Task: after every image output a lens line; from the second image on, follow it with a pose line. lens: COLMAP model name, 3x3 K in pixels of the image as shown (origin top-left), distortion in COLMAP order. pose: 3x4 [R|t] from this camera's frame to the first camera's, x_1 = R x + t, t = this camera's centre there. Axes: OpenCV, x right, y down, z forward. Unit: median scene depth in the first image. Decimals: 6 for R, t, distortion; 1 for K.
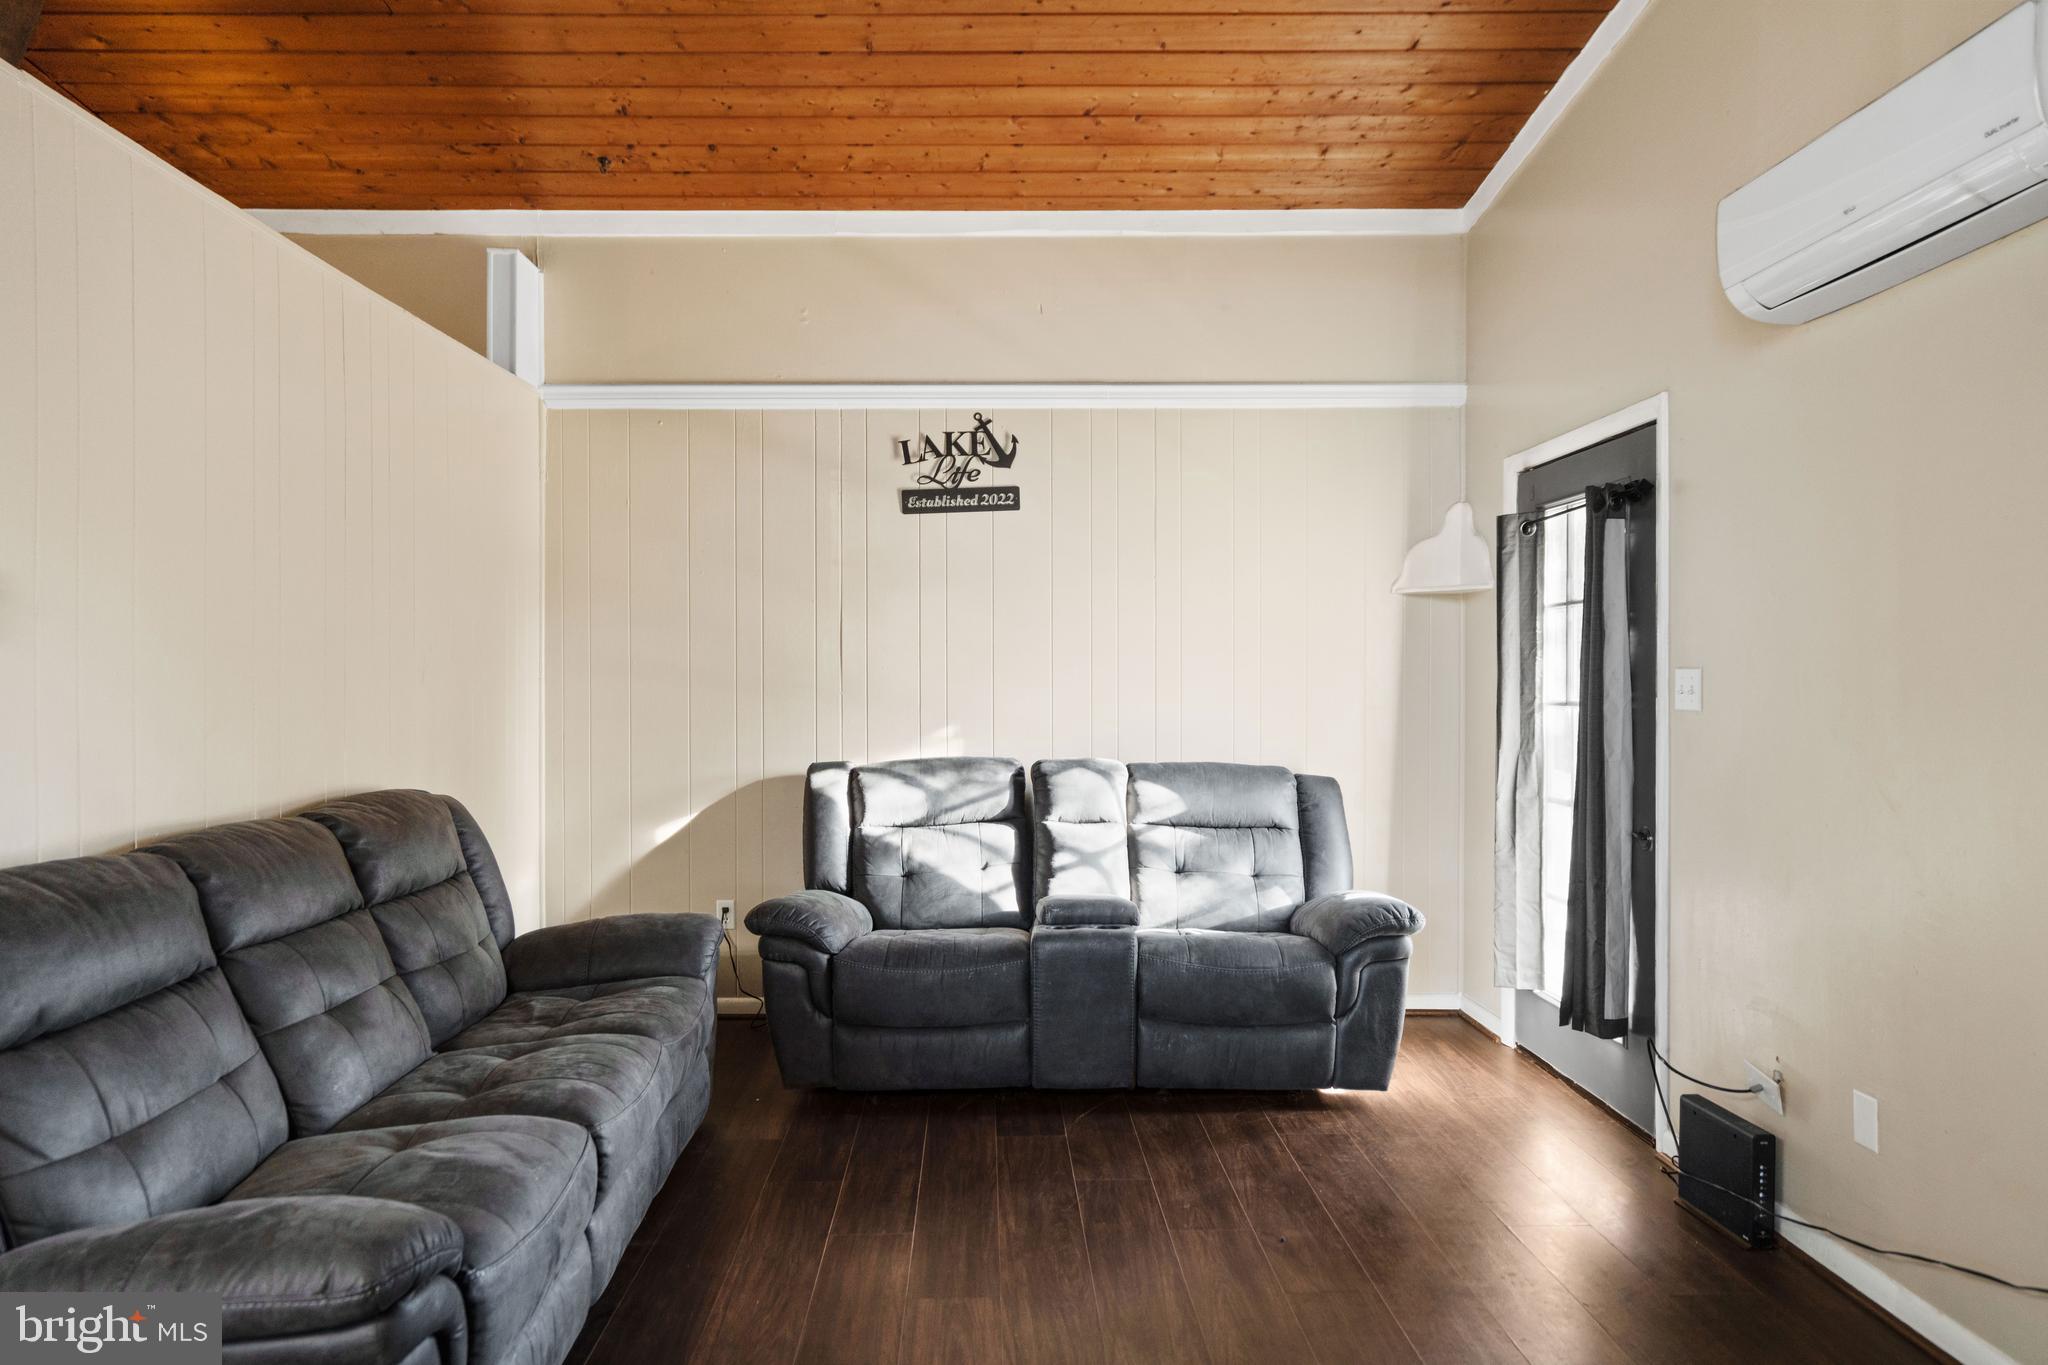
lens RADIAL K [[1232.5, 0, 1012.9], [0, 1232.5, 683.0], [0, 0, 1]] dist [0.016867, -0.004957]
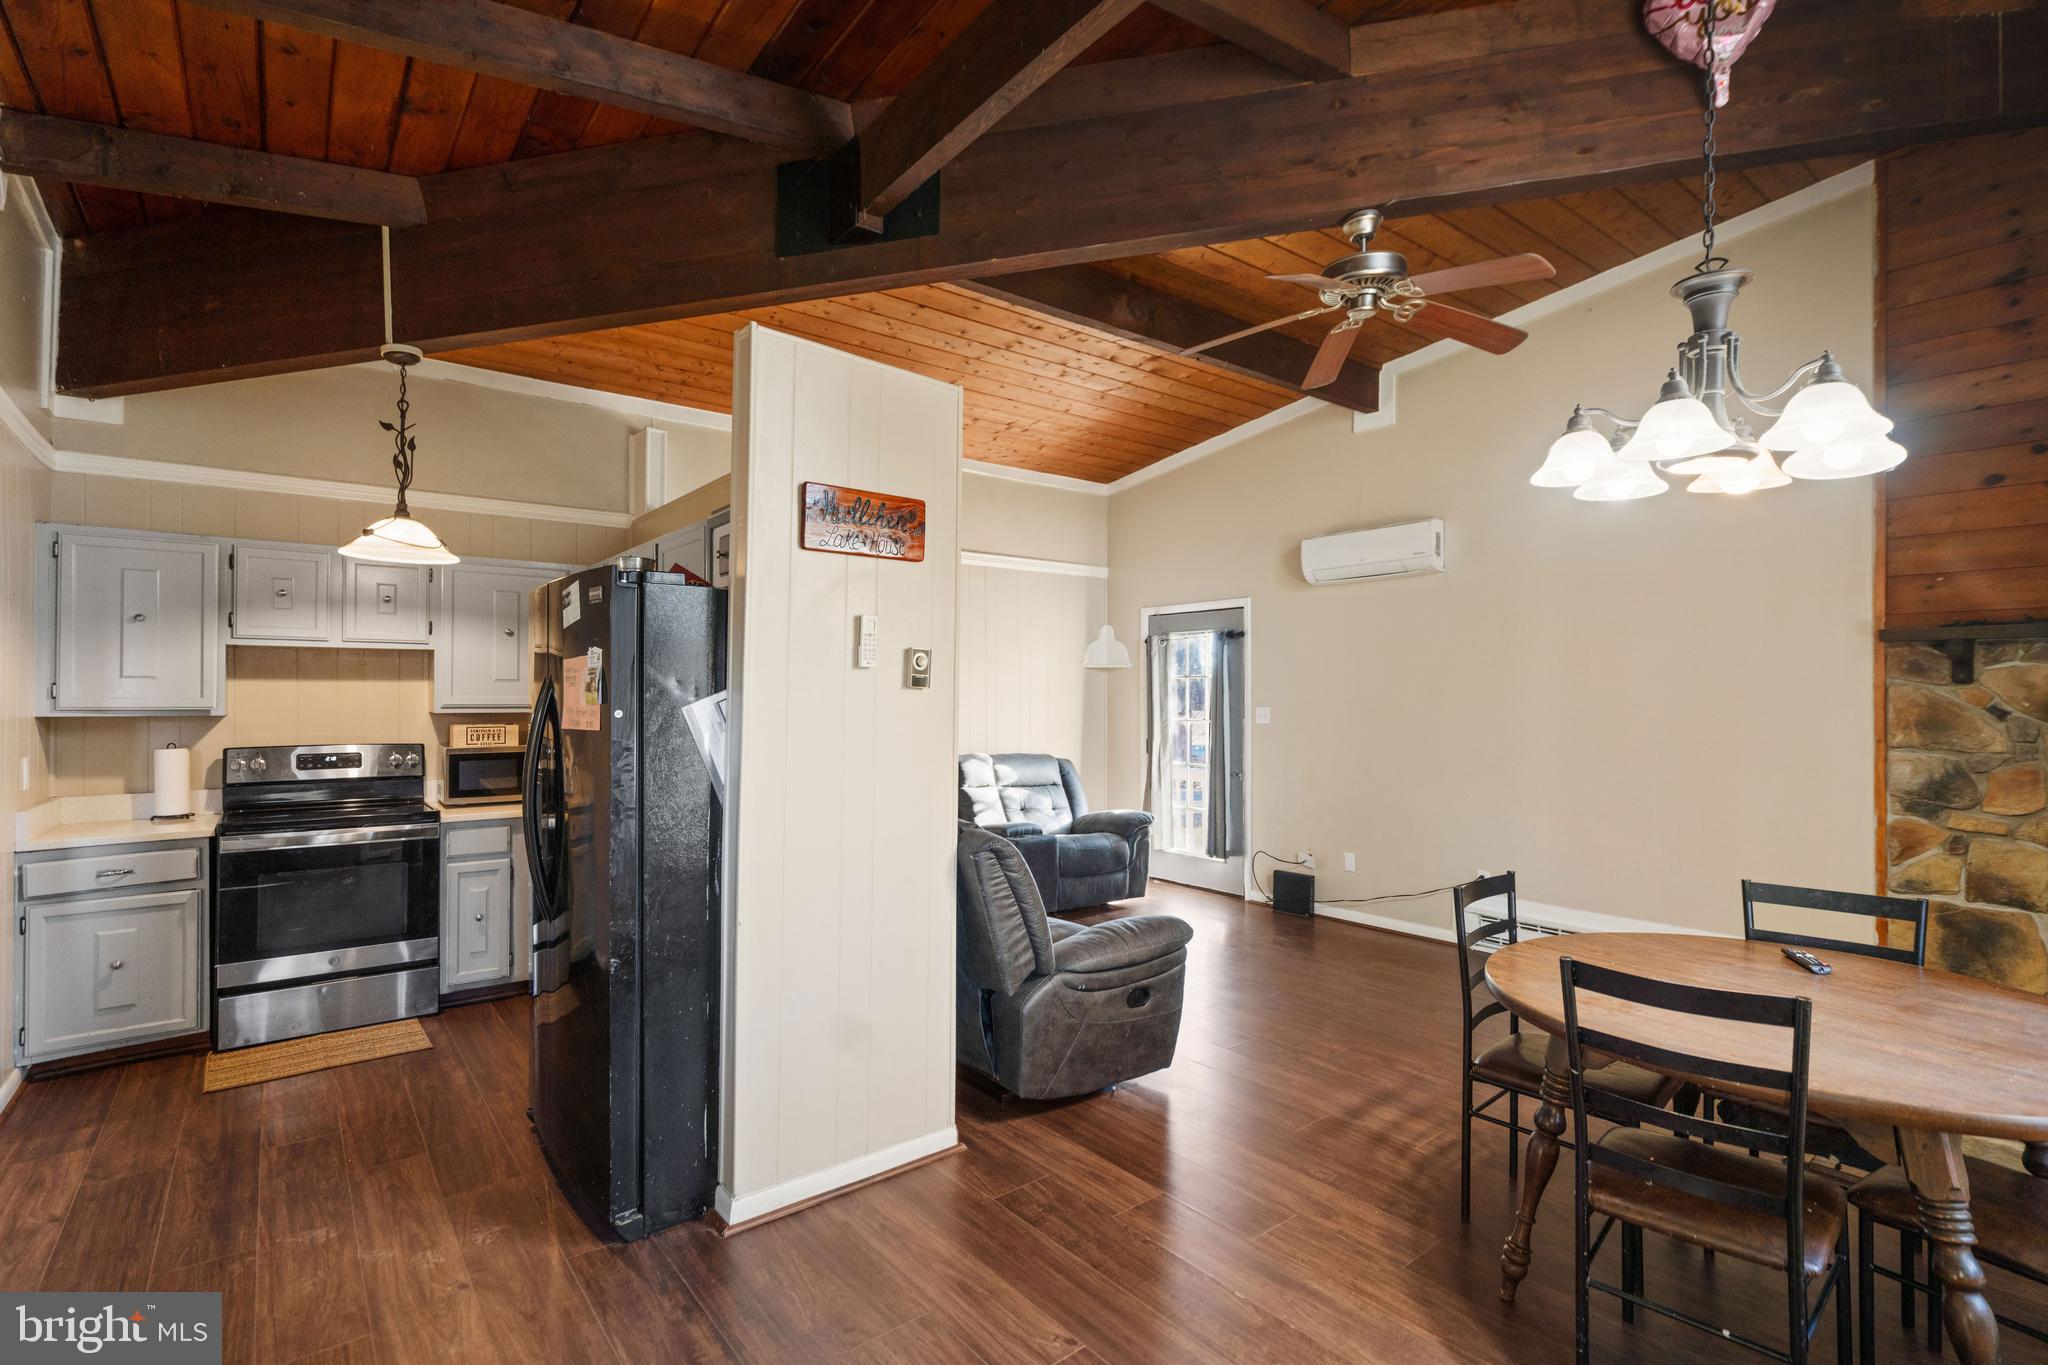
lens RADIAL K [[939.2, 0, 1017.7], [0, 939.2, 690.0], [0, 0, 1]] dist [0.005127, 0.000774]
pose [[0.790505, 0.008176, 0.612401, -0.828356], [0.001343, 0.999885, -0.015082, -0.013795], [-0.612454, 0.012745, 0.790404, -0.180441]]
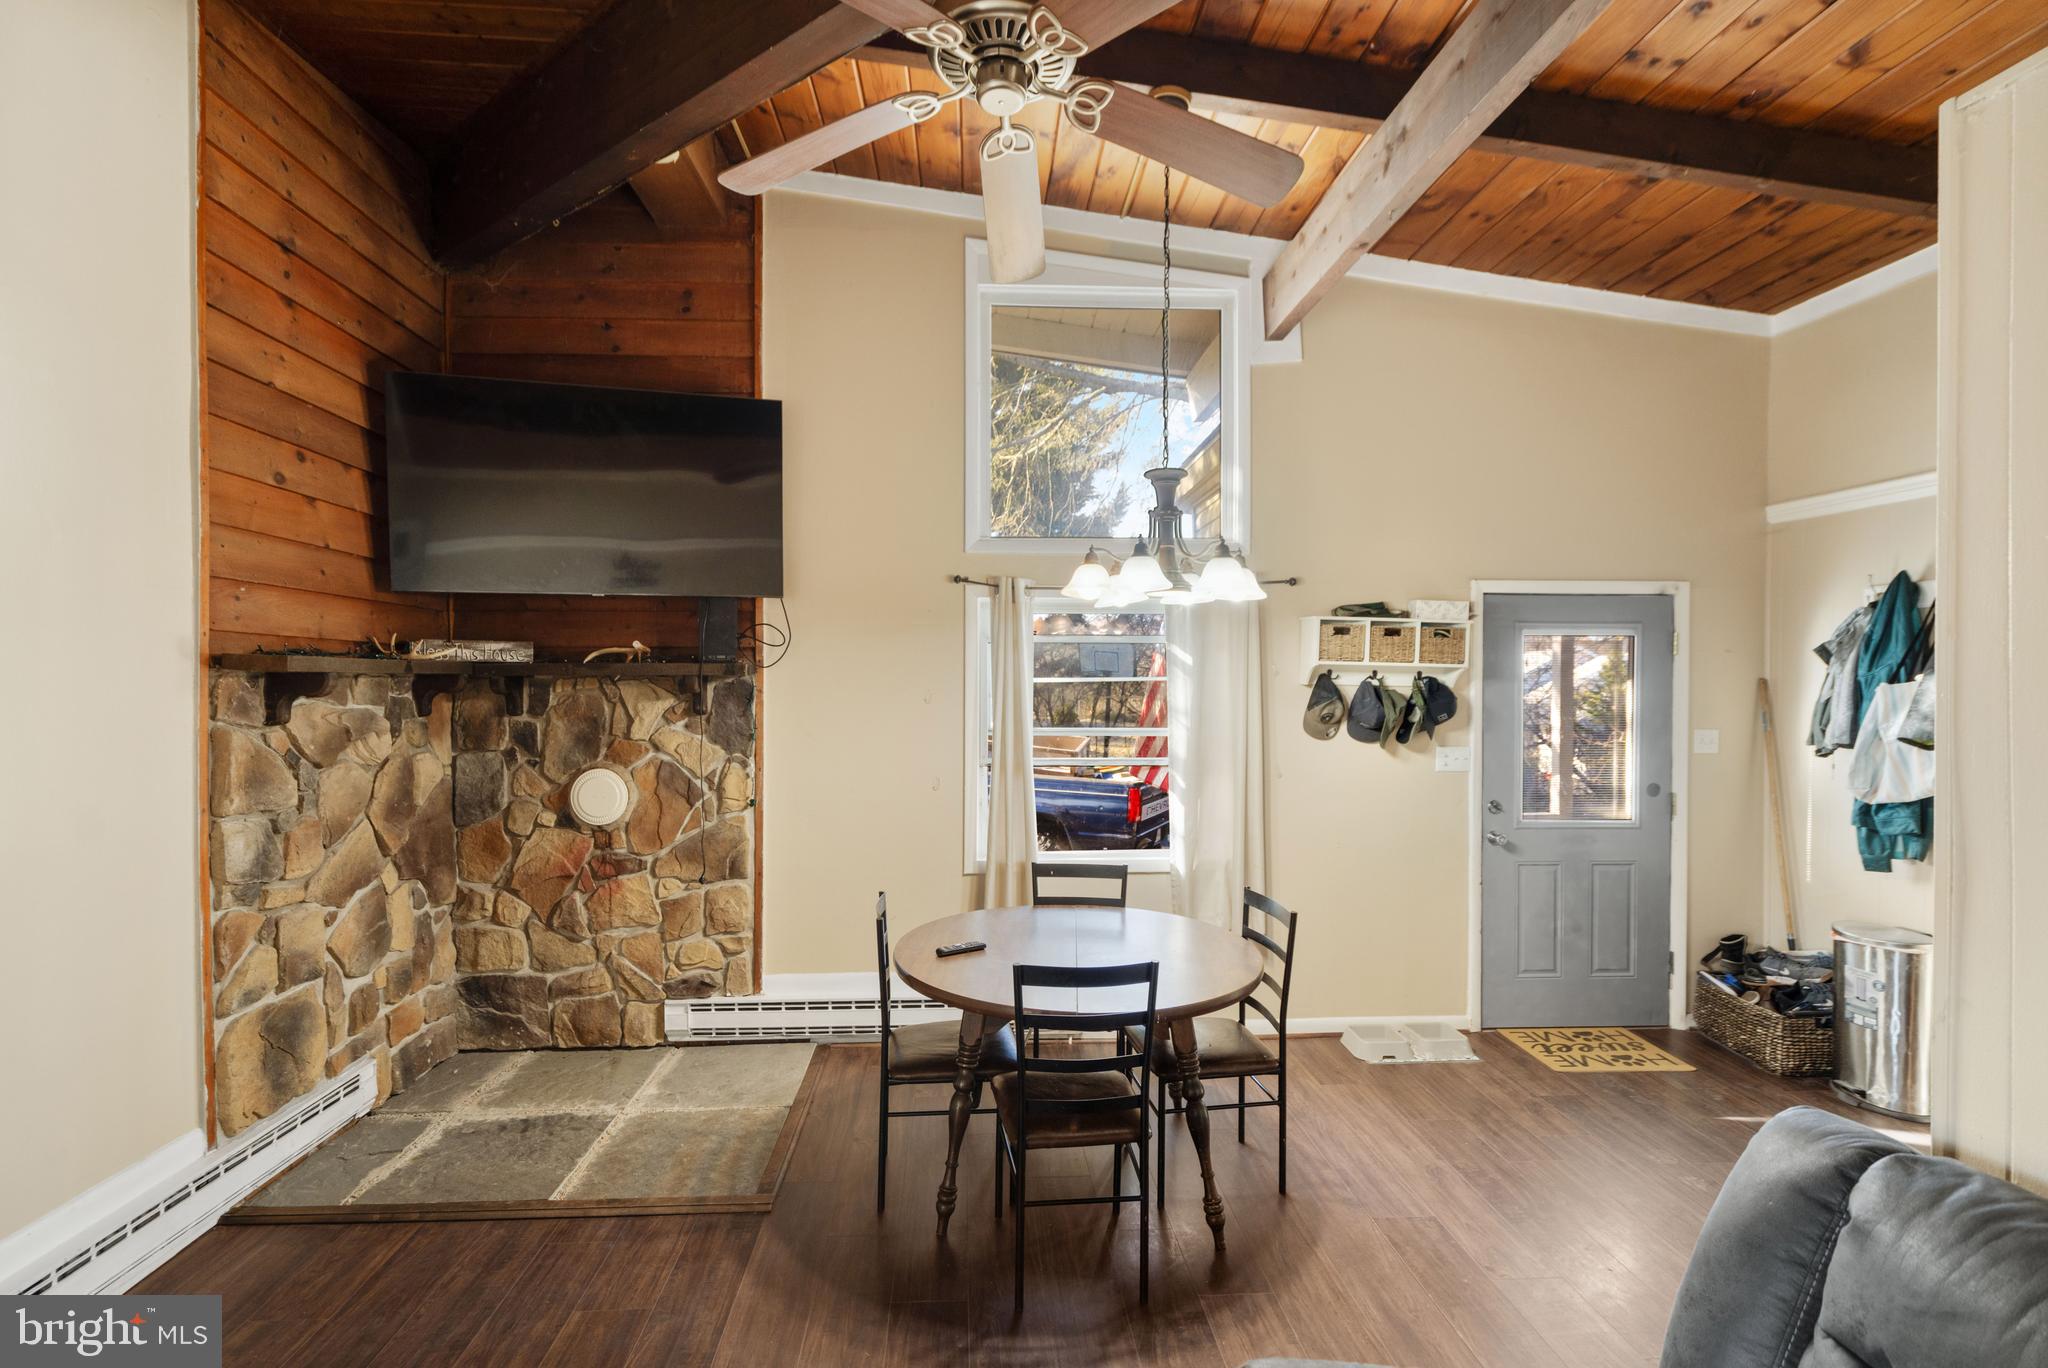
lens RADIAL K [[939.2, 0, 1030.0], [0, 939.2, 696.4], [0, 0, 1]] dist [0.005127, 0.000774]
pose [[-0.998912, -0.004010, -0.046460, -0.114658], [-0.005220, 0.999650, 0.025953, -0.075575], [0.046340, 0.026168, -0.998583, 0.713453]]
